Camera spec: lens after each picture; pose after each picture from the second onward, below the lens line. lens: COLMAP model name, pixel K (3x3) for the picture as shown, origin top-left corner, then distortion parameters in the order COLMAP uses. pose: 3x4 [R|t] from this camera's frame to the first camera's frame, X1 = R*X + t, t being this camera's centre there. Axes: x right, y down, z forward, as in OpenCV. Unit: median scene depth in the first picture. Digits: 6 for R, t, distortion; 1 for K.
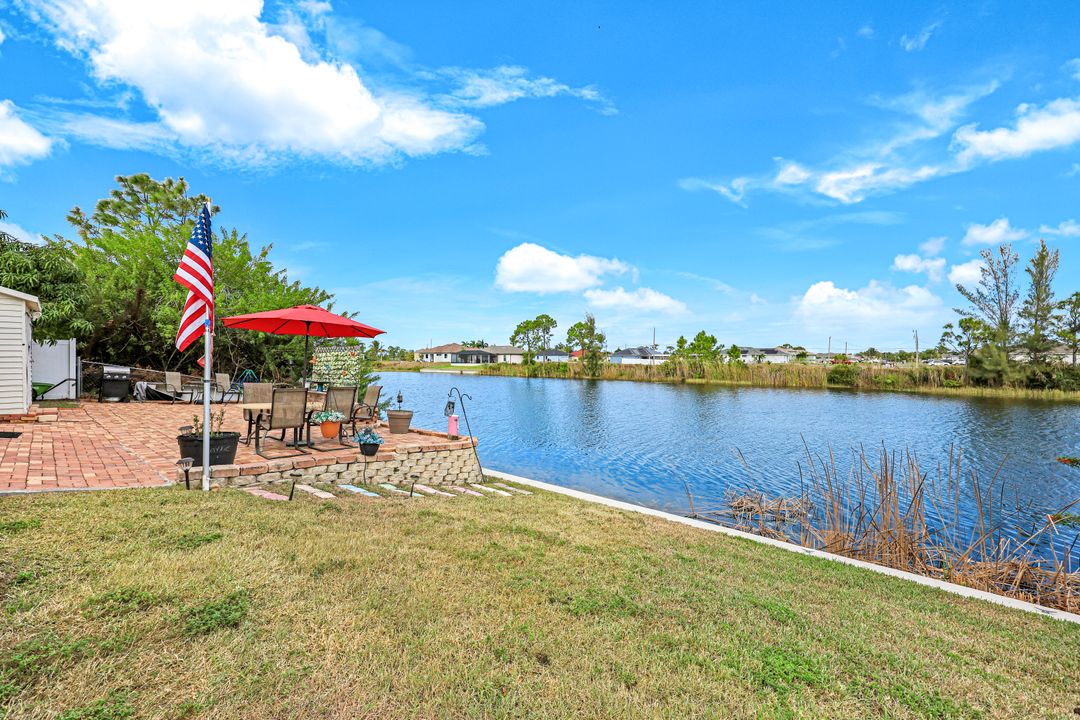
lens RADIAL K [[440.4, 0, 536.3], [0, 440.4, 359.3], [0, 0, 1]] dist [-0.000411, -0.000142]
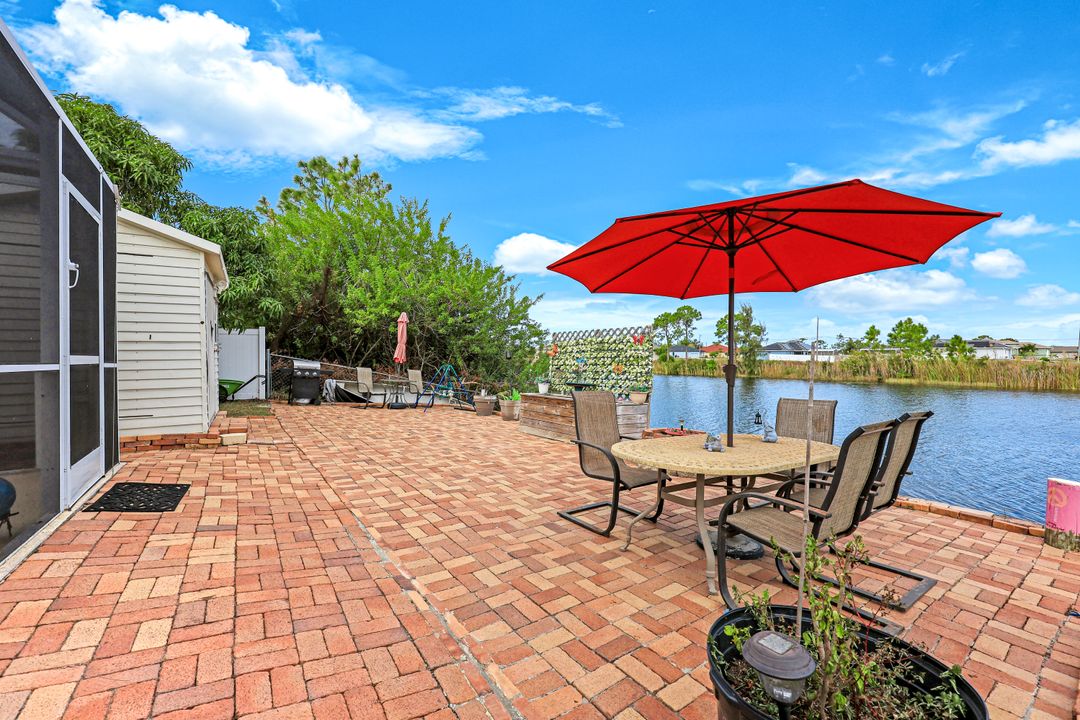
lens RADIAL K [[440.4, 0, 536.3], [0, 440.4, 359.3], [0, 0, 1]] dist [-0.000411, -0.000142]
pose [[0.968792, -0.001808, -0.247868, -0.296811], [0.003473, 0.999974, 0.006277, 0.009052], [0.247850, -0.006942, 0.968773, 0.276467]]
